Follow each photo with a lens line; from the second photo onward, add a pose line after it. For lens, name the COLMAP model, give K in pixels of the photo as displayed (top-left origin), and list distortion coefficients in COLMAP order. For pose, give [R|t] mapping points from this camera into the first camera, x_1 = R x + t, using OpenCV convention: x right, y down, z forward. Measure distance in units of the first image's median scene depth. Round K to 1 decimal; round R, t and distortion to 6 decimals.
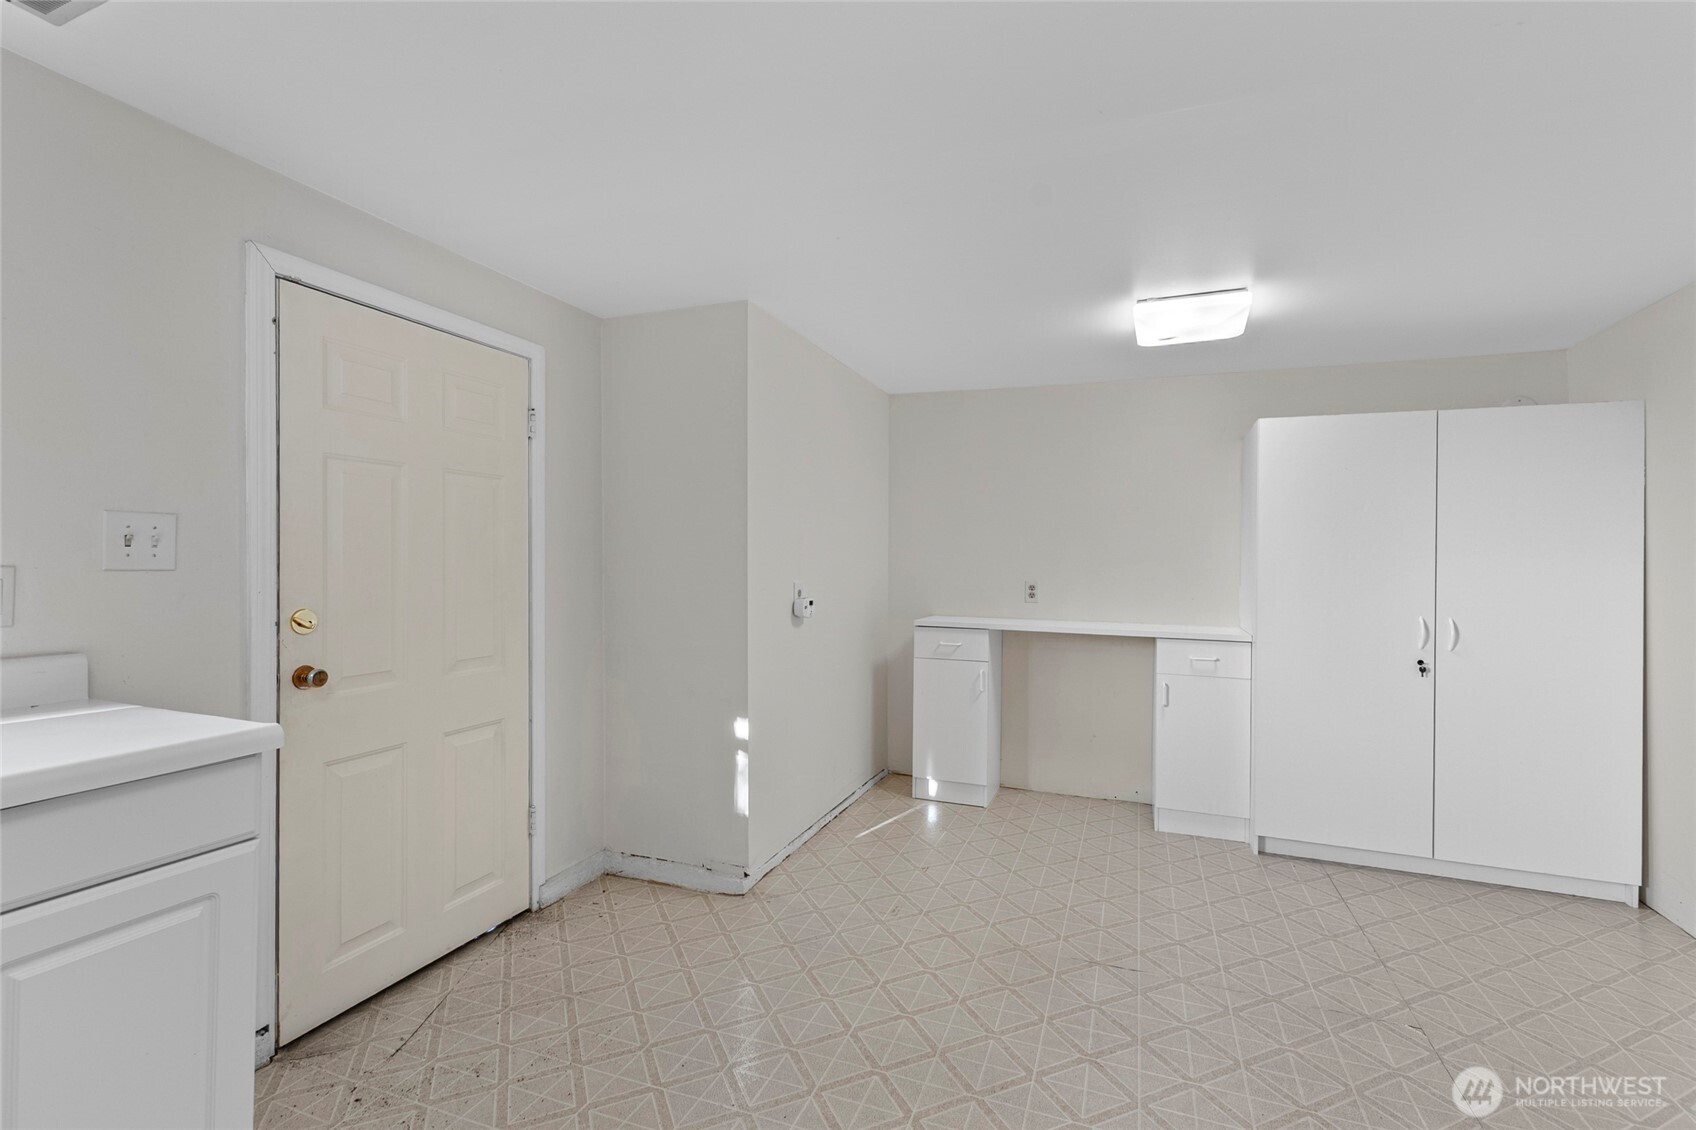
lens RADIAL K [[740.7, 0, 848.0], [0, 740.7, 565.0], [0, 0, 1]] dist [-0.002634, -0.000283]
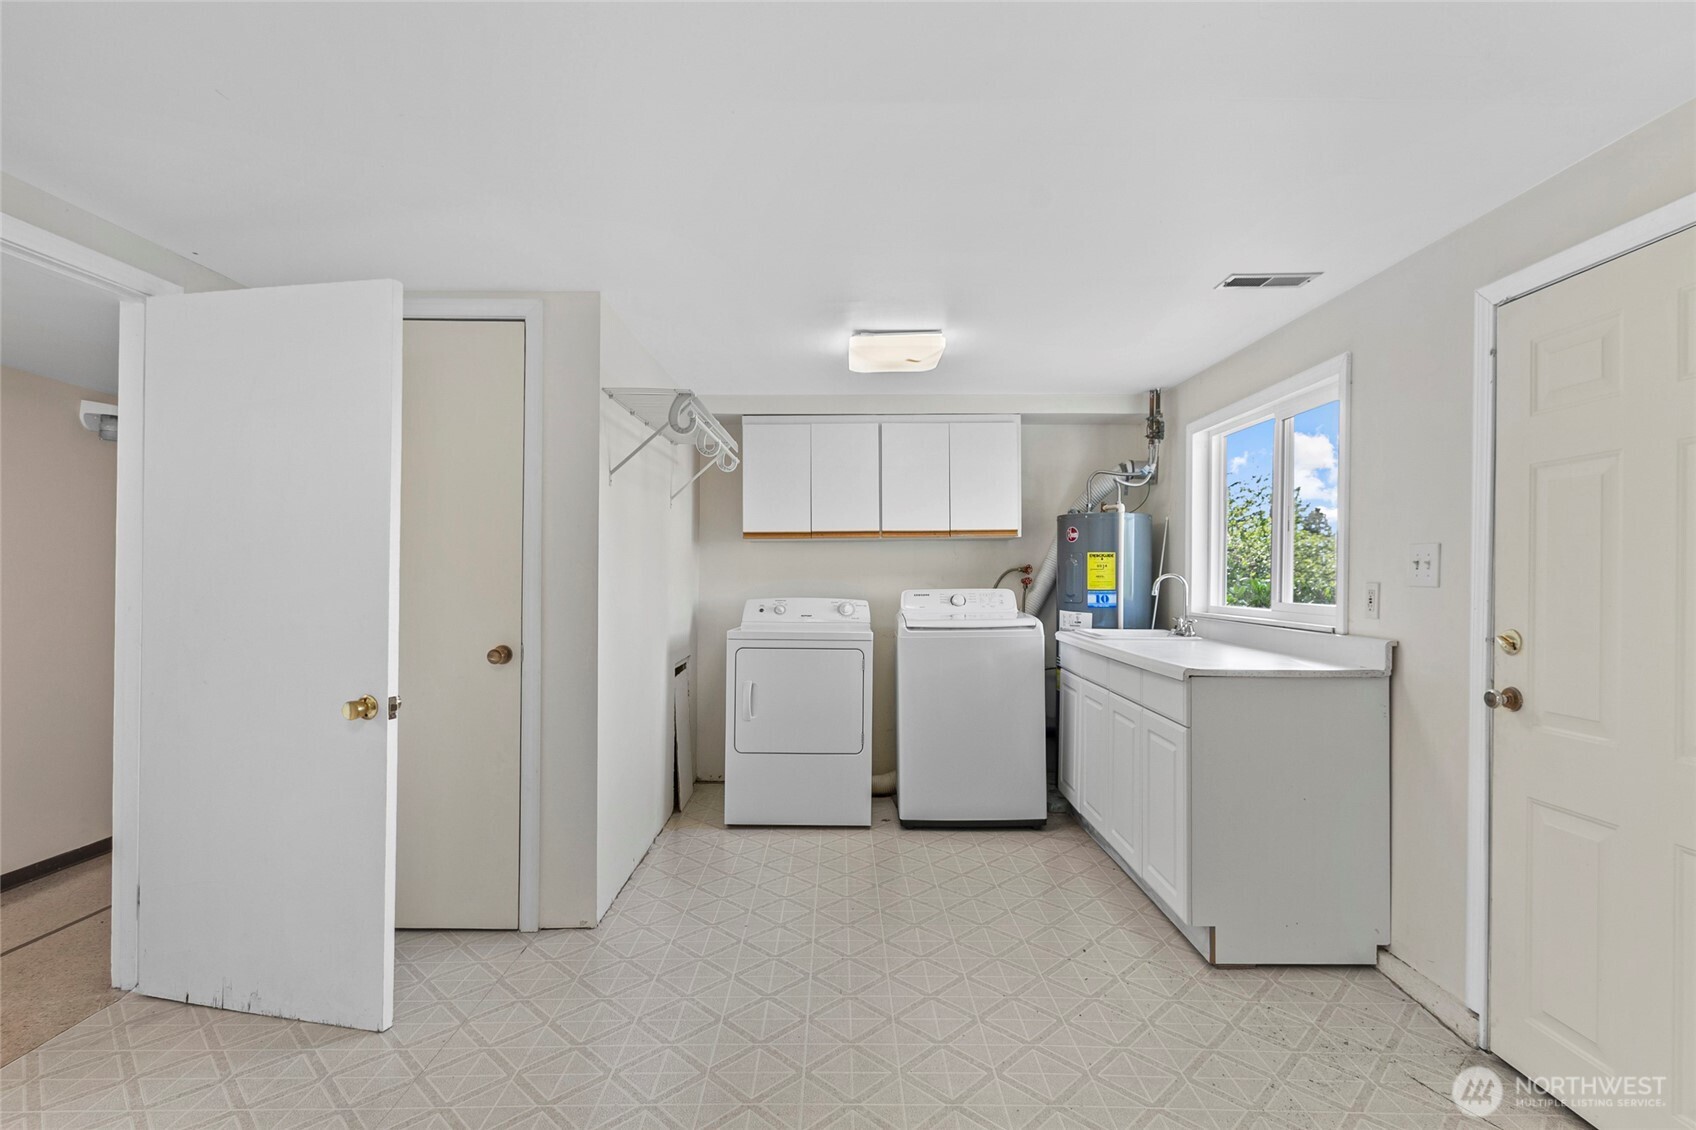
lens RADIAL K [[838.5, 0, 843.1], [0, 838.5, 578.4], [0, 0, 1]] dist [0.001946, 0.000307]
pose [[-0.927654, -0.004819, -0.373411, 0.497192], [-0.008608, 0.999927, 0.008478, -0.009828], [0.373343, 0.011079, -0.927627, 1.681710]]
